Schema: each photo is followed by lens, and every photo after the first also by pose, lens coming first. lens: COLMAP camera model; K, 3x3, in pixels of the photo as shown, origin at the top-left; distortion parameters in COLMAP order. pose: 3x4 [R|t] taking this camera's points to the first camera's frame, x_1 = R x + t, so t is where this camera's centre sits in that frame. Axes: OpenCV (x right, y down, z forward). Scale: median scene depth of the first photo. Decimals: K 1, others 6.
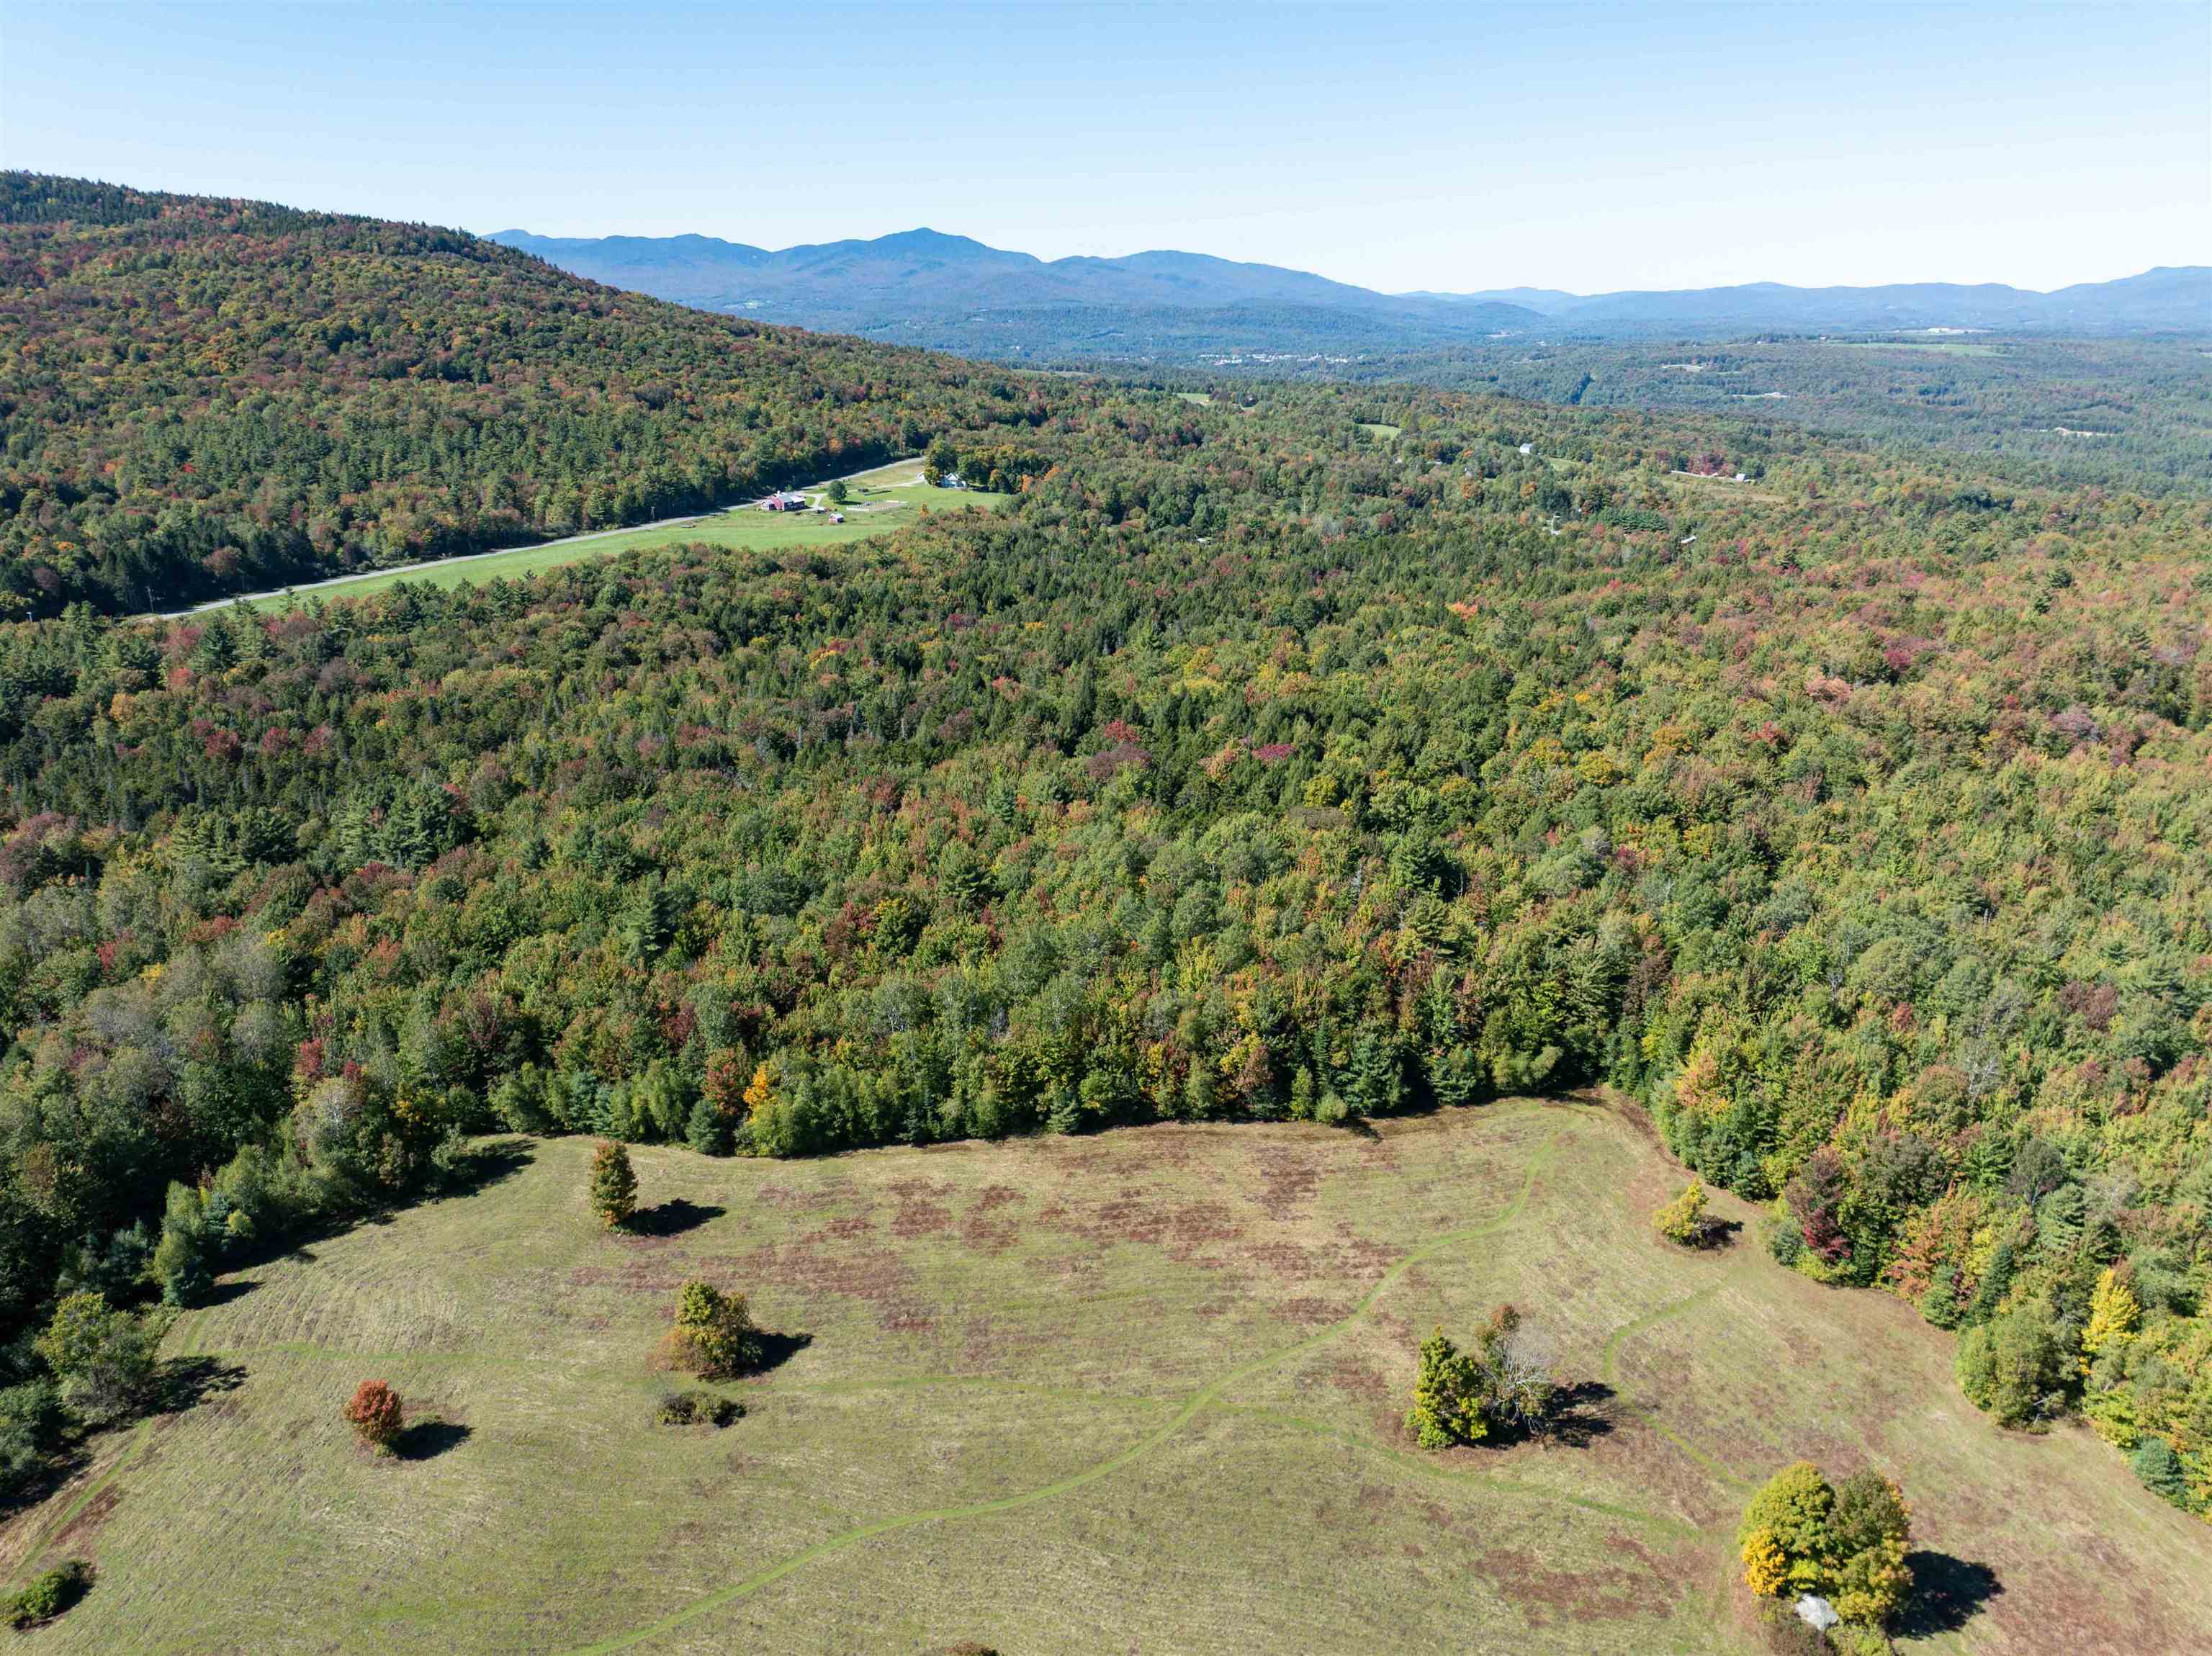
lens RADIAL K [[1559.8, 0, 1102.9], [0, 1559.8, 831.4], [0, 0, 1]] dist [-0.033354, -0.004737]
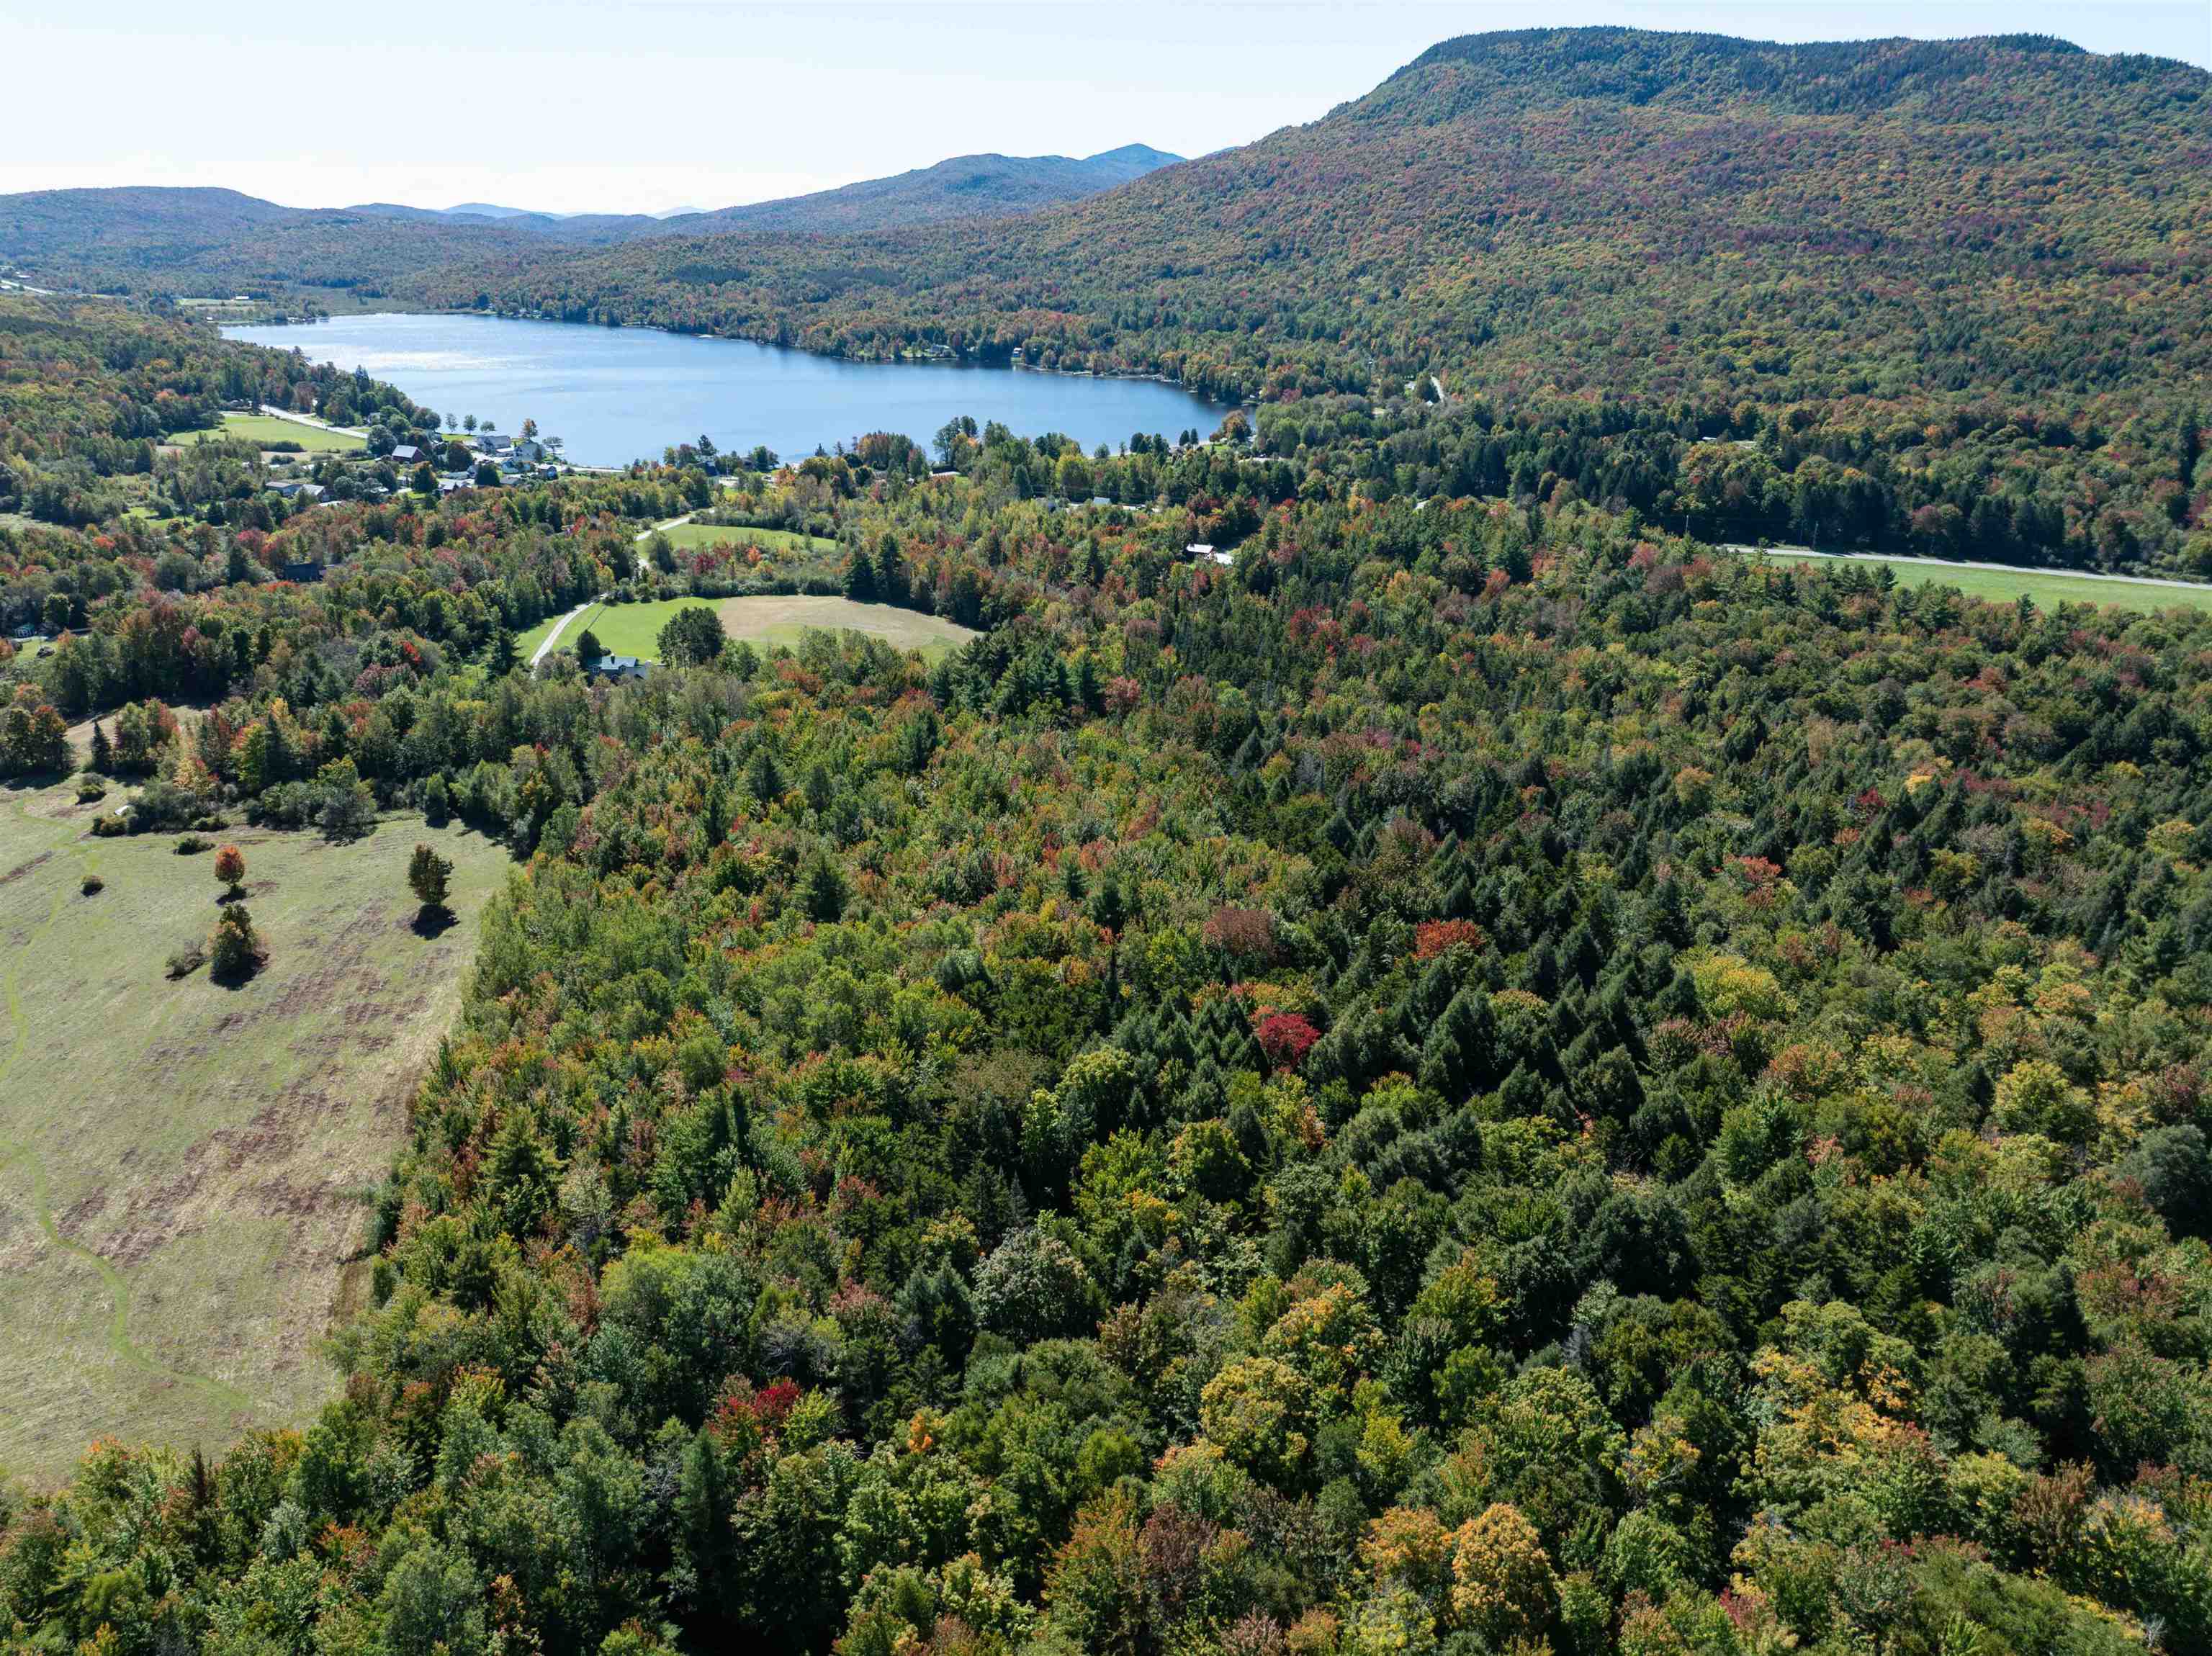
lens RADIAL K [[1559.8, 0, 1102.9], [0, 1559.8, 831.4], [0, 0, 1]] dist [-0.033354, -0.004737]
pose [[0.088381, 0.371257, -0.924314, 0.156063], [-0.335385, 0.884855, 0.323339, -0.071190], [0.937926, 0.281424, 0.202719, 0.202112]]
